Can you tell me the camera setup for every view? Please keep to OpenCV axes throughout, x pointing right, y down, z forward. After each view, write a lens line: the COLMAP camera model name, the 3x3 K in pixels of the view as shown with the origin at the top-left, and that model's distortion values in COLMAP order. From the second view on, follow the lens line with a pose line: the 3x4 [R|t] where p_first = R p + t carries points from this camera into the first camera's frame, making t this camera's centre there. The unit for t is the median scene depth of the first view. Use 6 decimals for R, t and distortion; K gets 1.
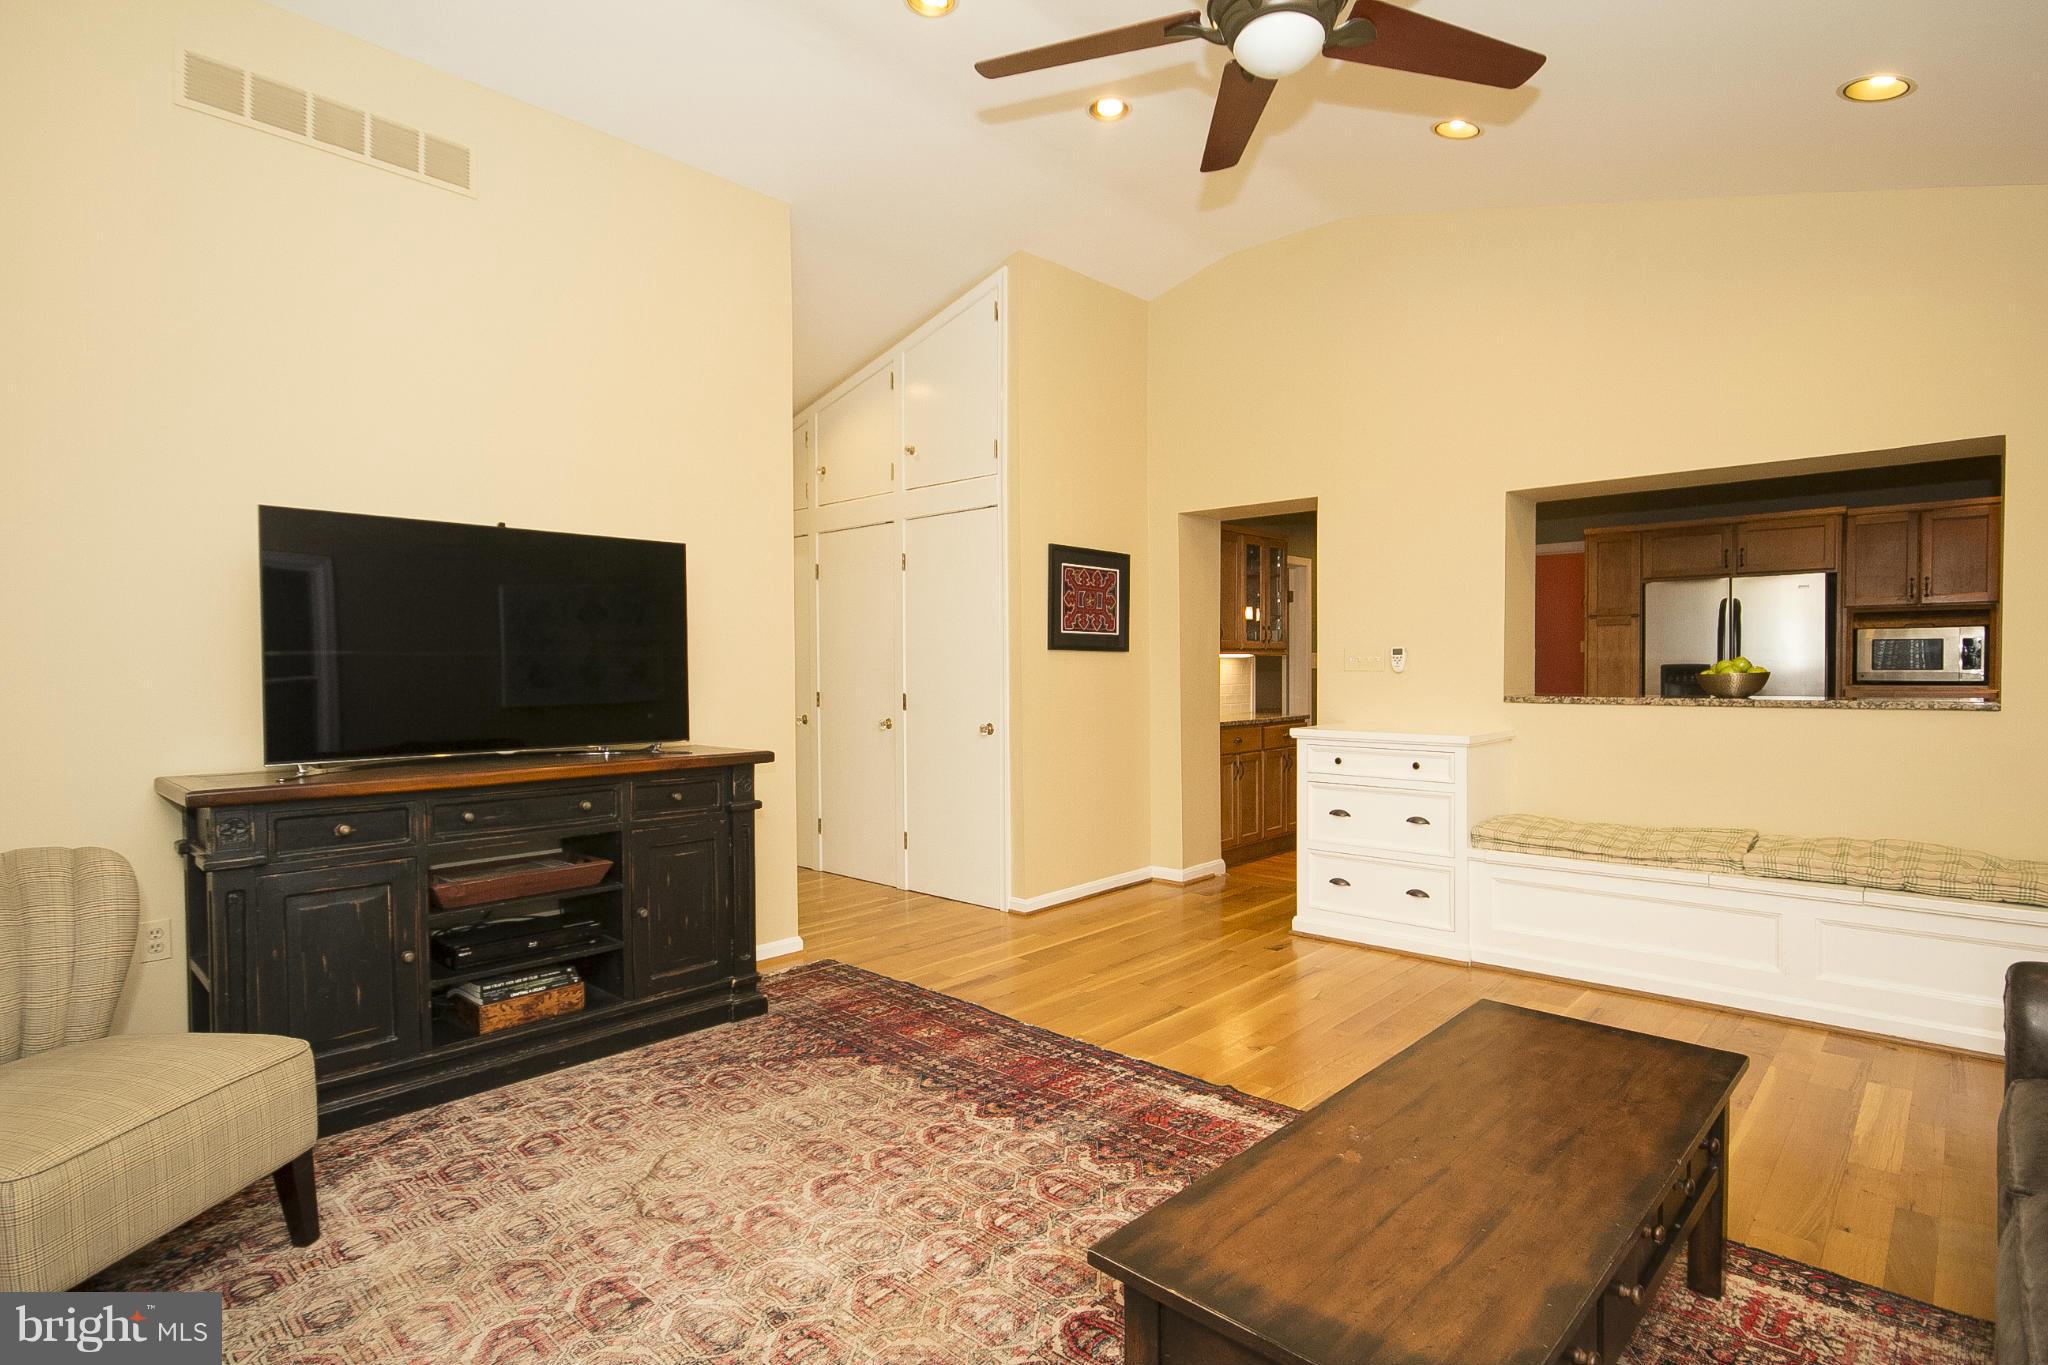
lens RADIAL K [[1029.0, 0, 1024.4], [0, 1029.0, 682.7], [0, 0, 1]] dist [-0.002716, -0.000709]
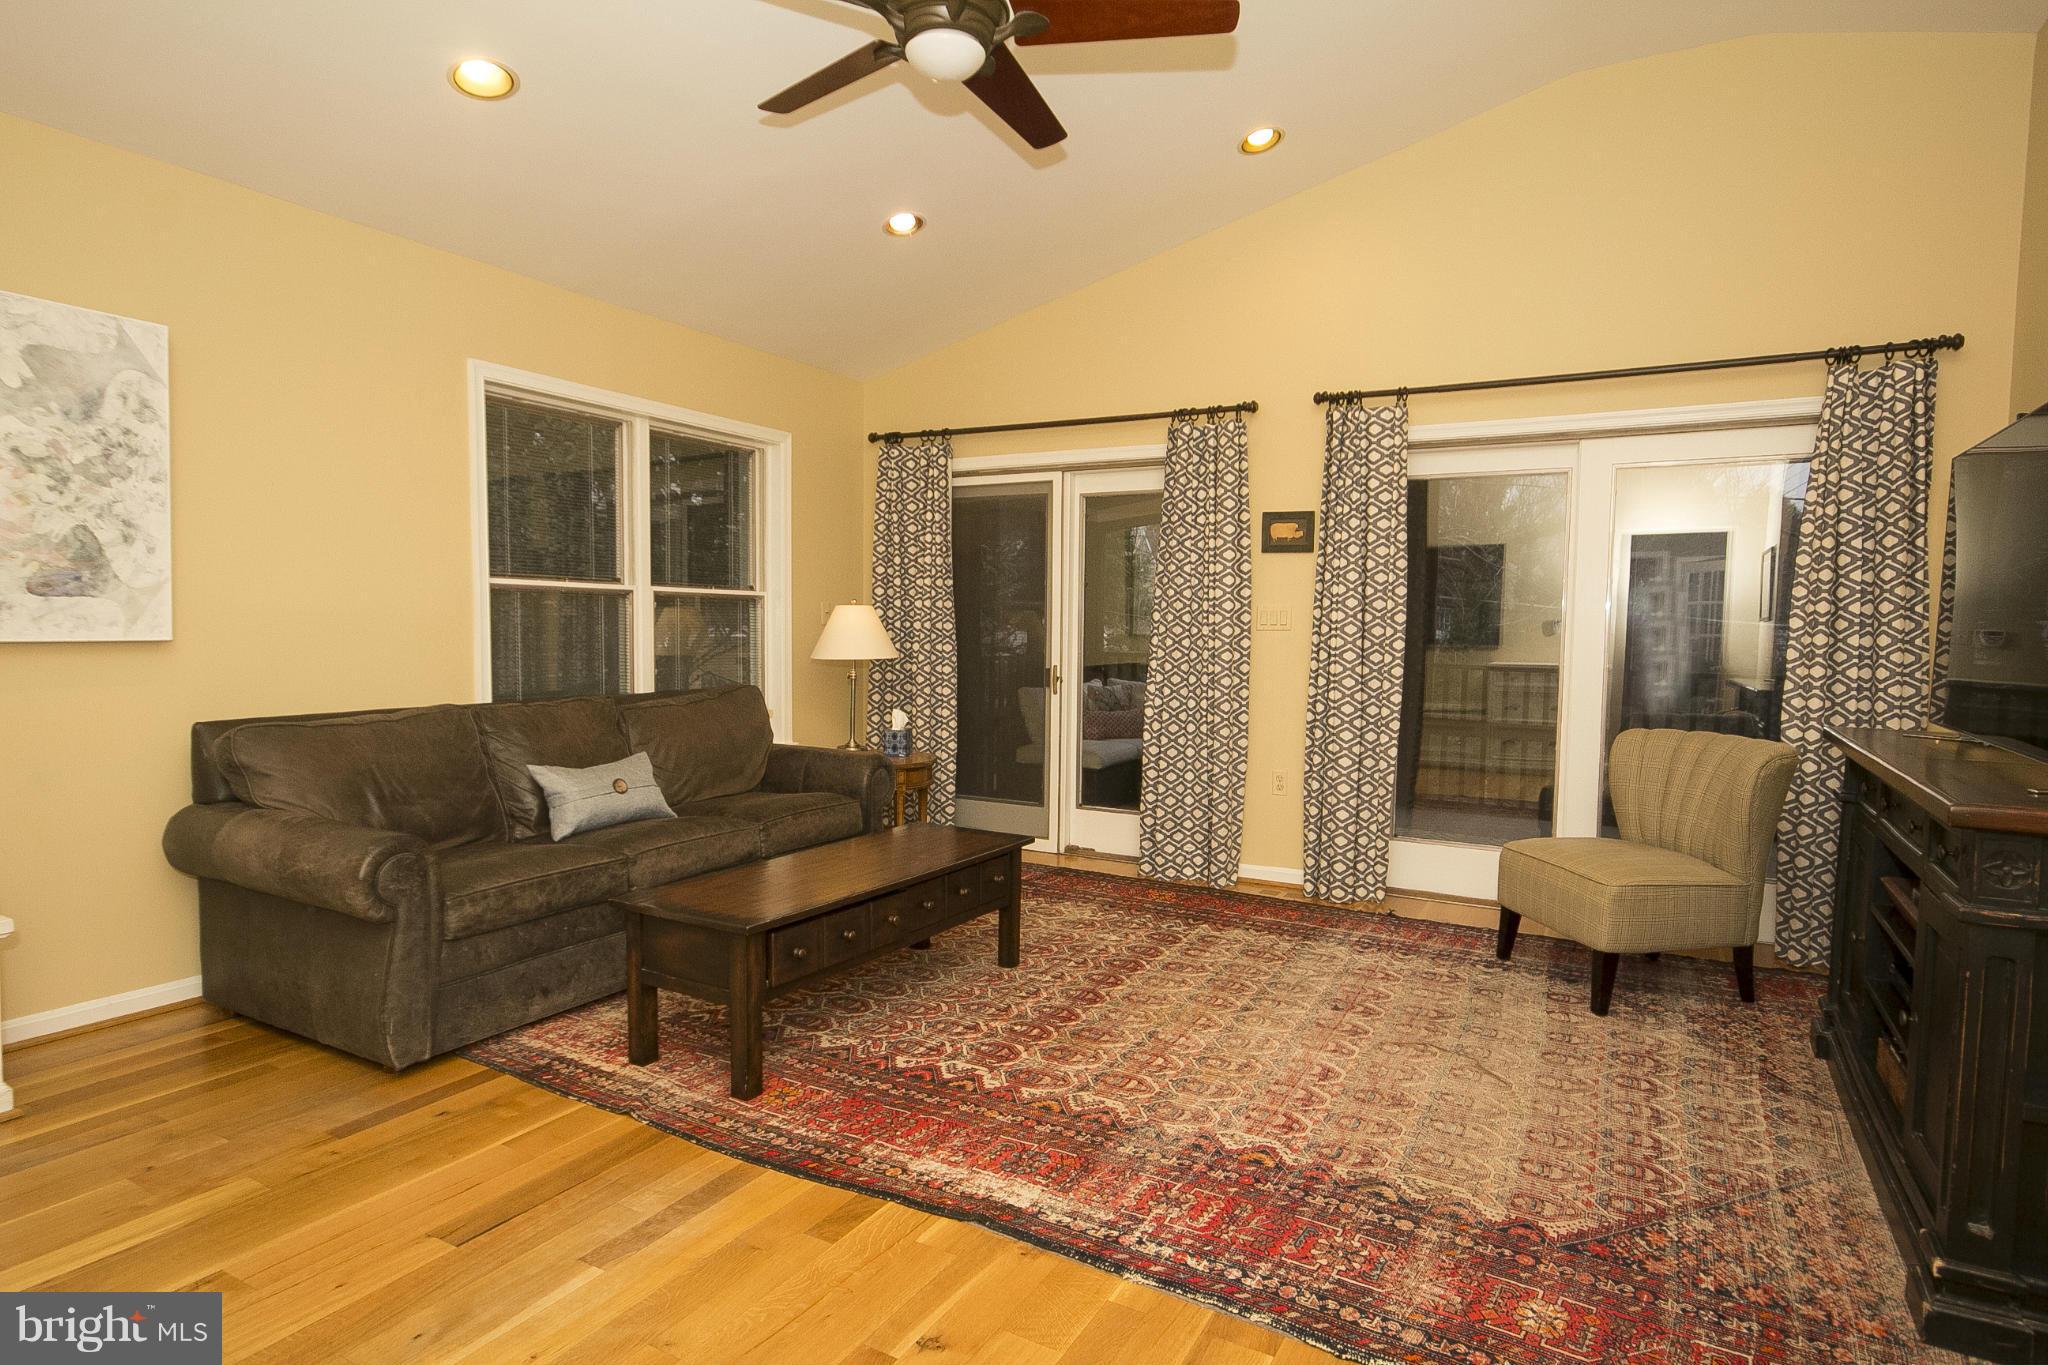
lens RADIAL K [[1109.0, 0, 1026.7], [0, 1109.0, 690.0], [0, 0, 1]] dist [-0.000548, -0.000187]
pose [[-0.972846, 0.008387, -0.231303, 0.359222], [-0.009903, 0.996920, 0.077798, -0.023988], [0.231243, 0.077976, -0.969766, 1.813338]]
